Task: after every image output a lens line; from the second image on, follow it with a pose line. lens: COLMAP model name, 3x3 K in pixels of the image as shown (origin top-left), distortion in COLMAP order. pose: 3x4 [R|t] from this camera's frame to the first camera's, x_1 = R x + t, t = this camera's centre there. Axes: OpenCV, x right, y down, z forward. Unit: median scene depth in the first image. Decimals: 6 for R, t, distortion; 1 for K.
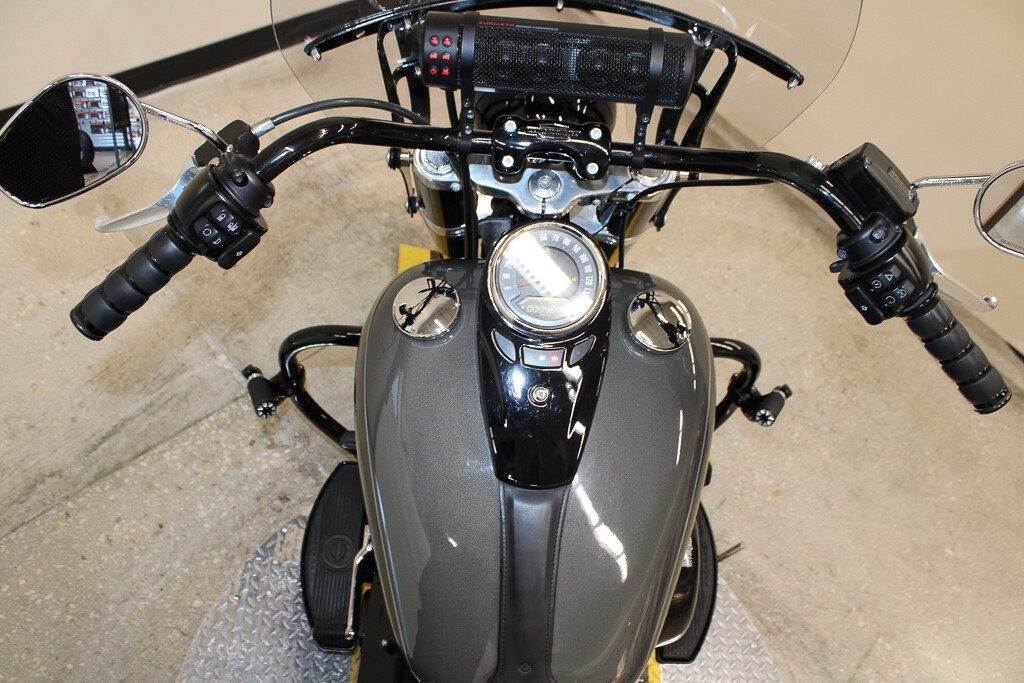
lens RADIAL K [[837.4, 0, 515.8], [0, 837.4, 357.2], [0, 0, 1]] dist [-0.162032, 0.128232]
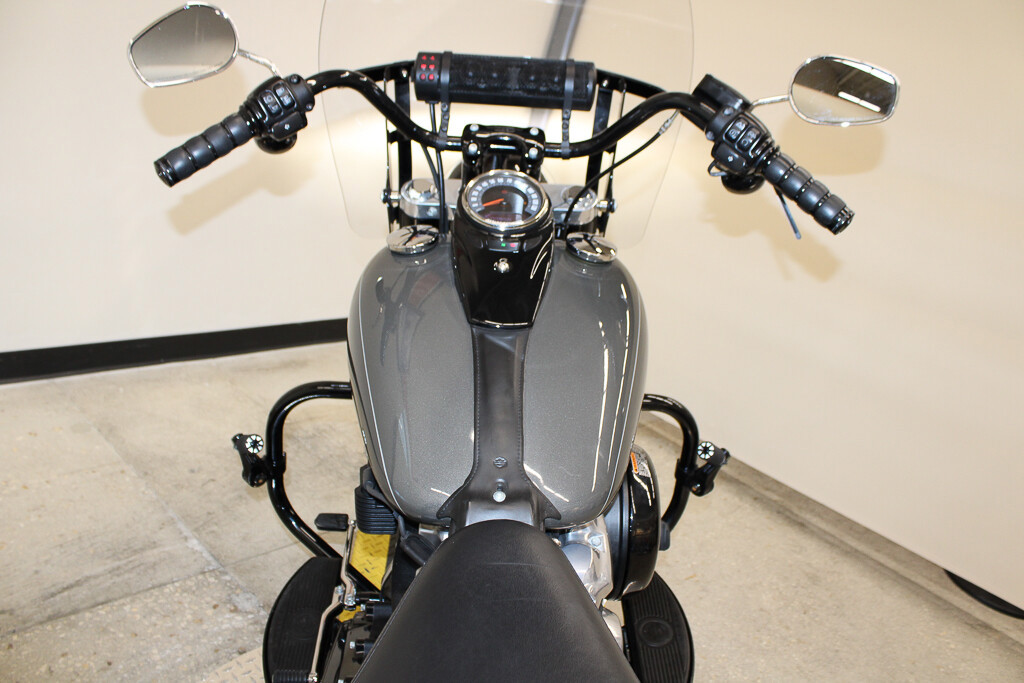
lens RADIAL K [[837.4, 0, 520.3], [0, 837.4, 346.9], [0, 0, 1]] dist [-0.162032, 0.128232]
pose [[0.997456, -0.020000, 0.068424, -0.015468], [0.054161, 0.836716, -0.544953, 0.390095], [-0.046353, 0.547272, 0.835670, -0.000417]]
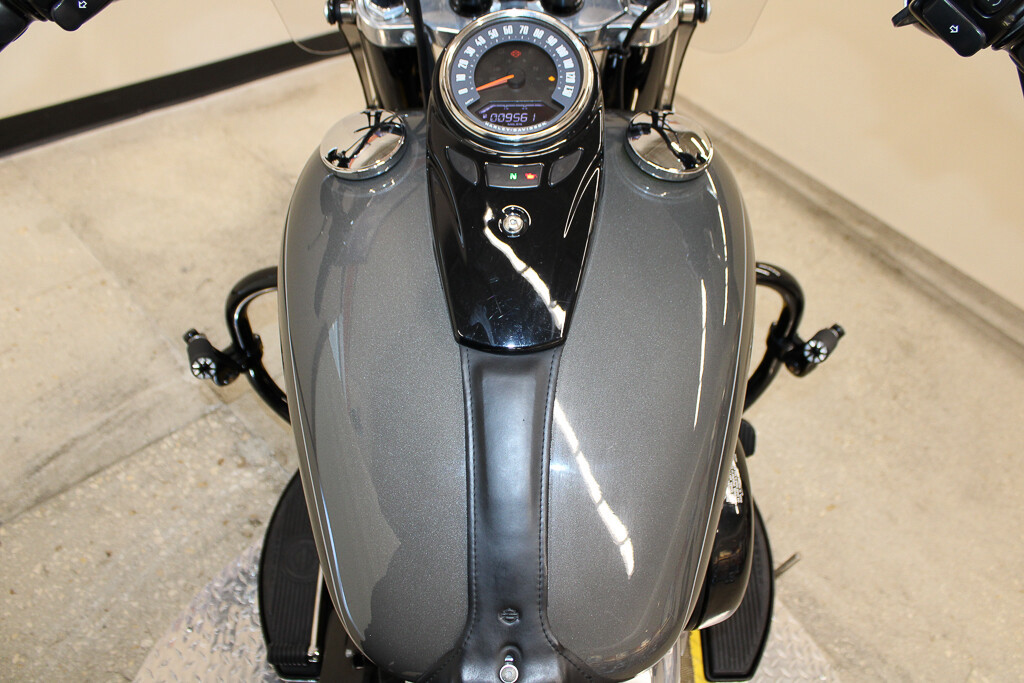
lens RADIAL K [[837.4, 0, 516.1], [0, 837.4, 351.7], [0, 0, 1]] dist [-0.162032, 0.128232]
pose [[0.998253, -0.052230, -0.027626, 0.021502], [0.048236, 0.990406, -0.129493, 0.115138], [0.034124, 0.127934, 0.991195, 0.135283]]
